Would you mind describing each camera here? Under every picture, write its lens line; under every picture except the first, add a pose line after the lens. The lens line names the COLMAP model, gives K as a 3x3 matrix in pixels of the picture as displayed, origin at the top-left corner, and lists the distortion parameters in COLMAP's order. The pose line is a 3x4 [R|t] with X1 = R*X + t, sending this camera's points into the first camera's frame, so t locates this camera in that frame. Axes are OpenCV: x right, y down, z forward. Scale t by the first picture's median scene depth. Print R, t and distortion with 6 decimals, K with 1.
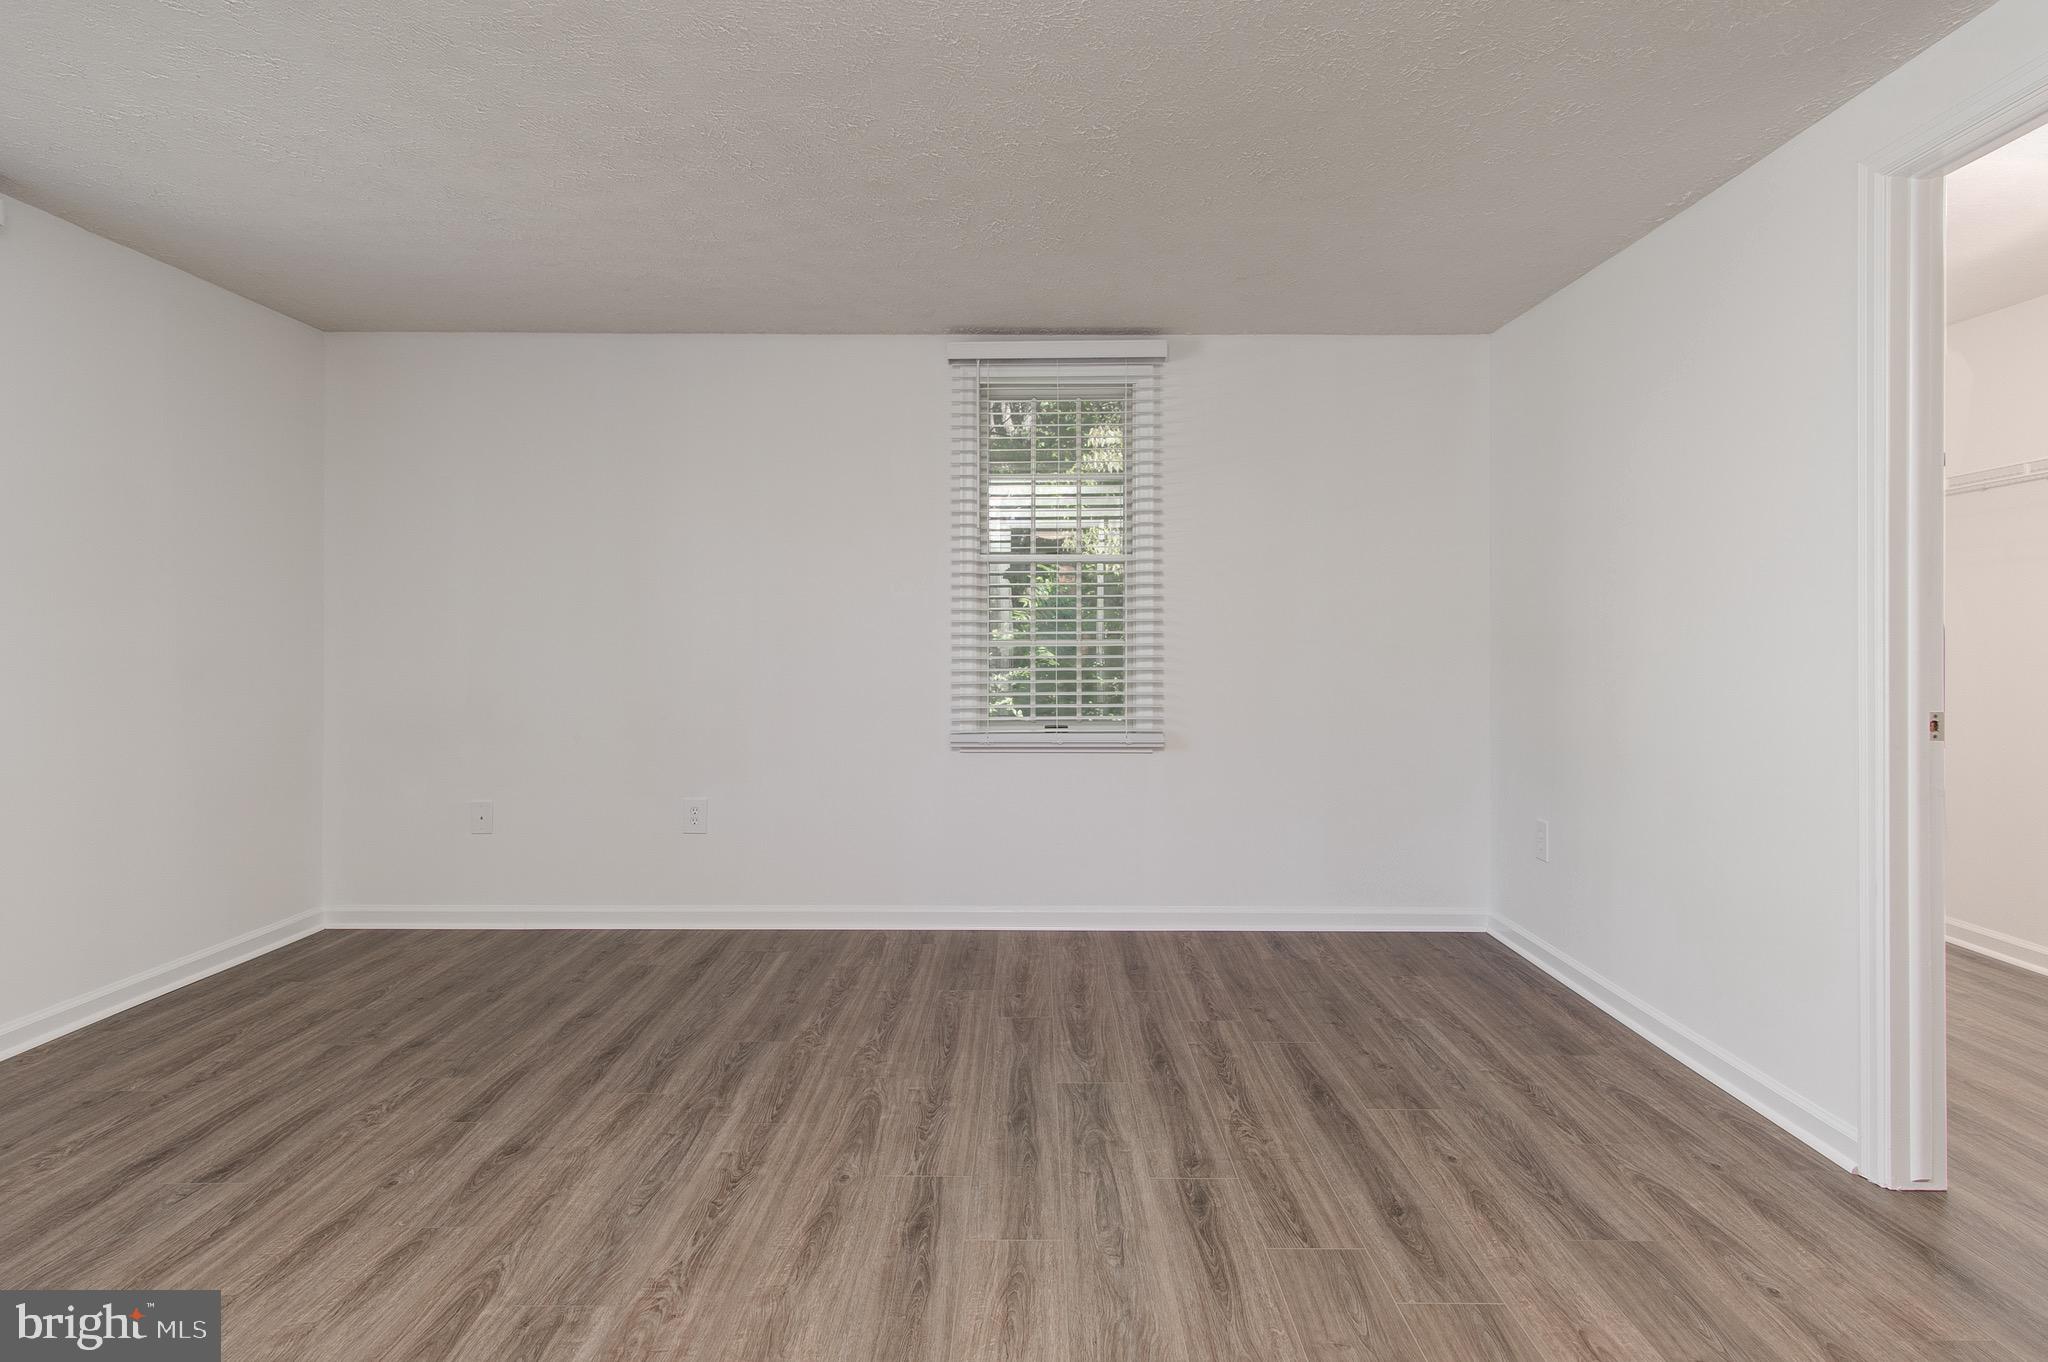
lens RADIAL K [[1128.0, 0, 1028.1], [0, 1128.0, 625.4], [0, 0, 1]] dist [0.010532, 0.001368]
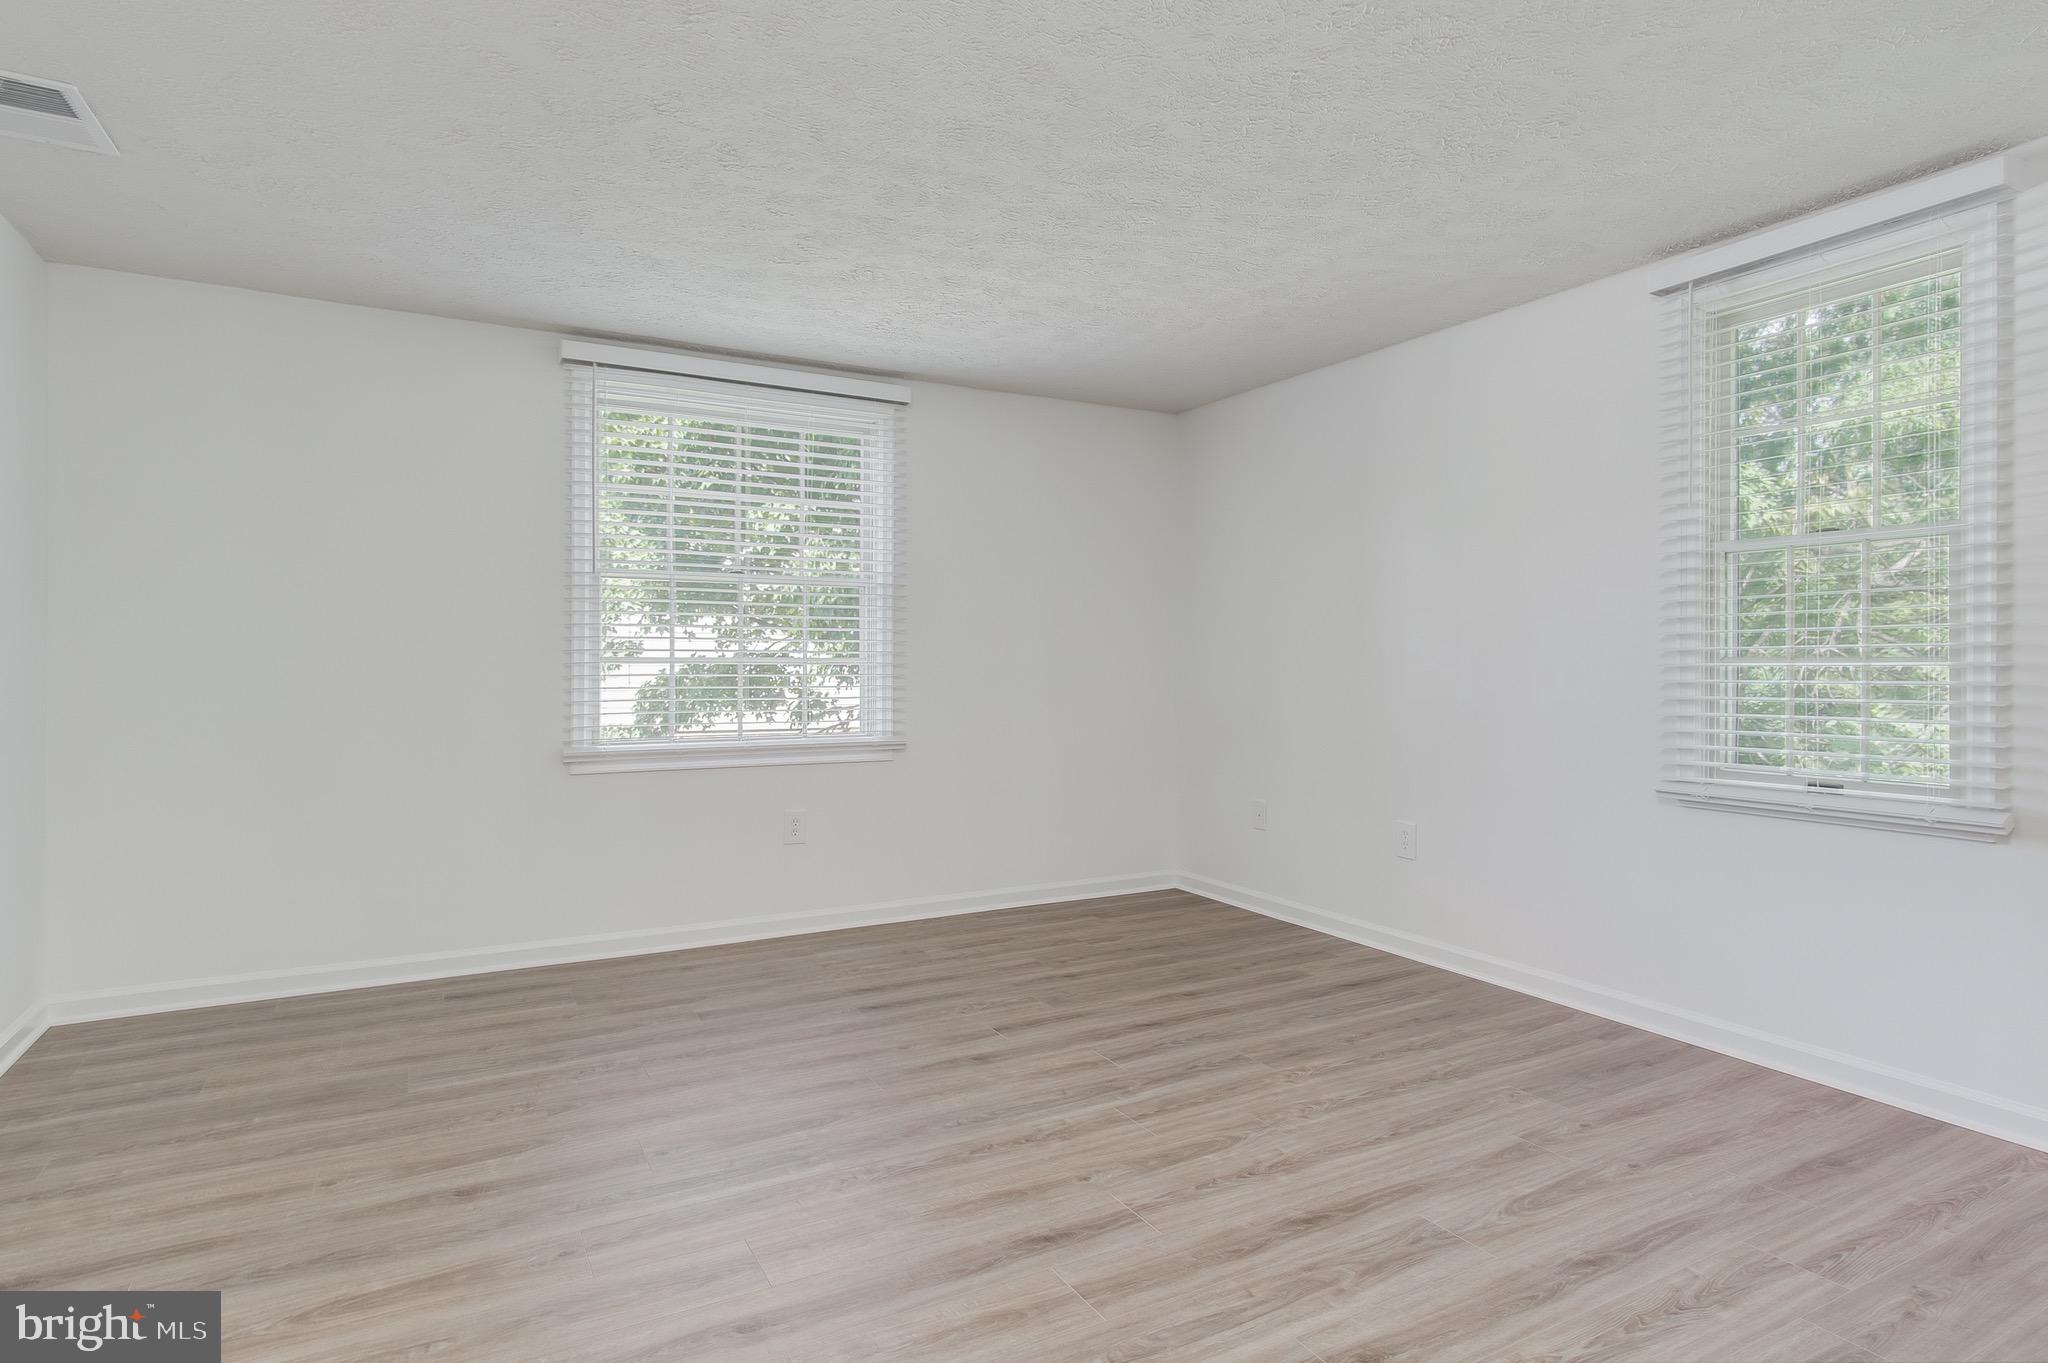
lens RADIAL K [[1110.7, 0, 1031.1], [0, 1110.7, 661.0], [0, 0, 1]] dist [0.007516, 0.002302]
pose [[0.484283, -0.001030, -0.874911, 0.547848], [0.012791, 0.999901, 0.005903, 0.006275], [0.874818, -0.014049, 0.484248, 0.365560]]
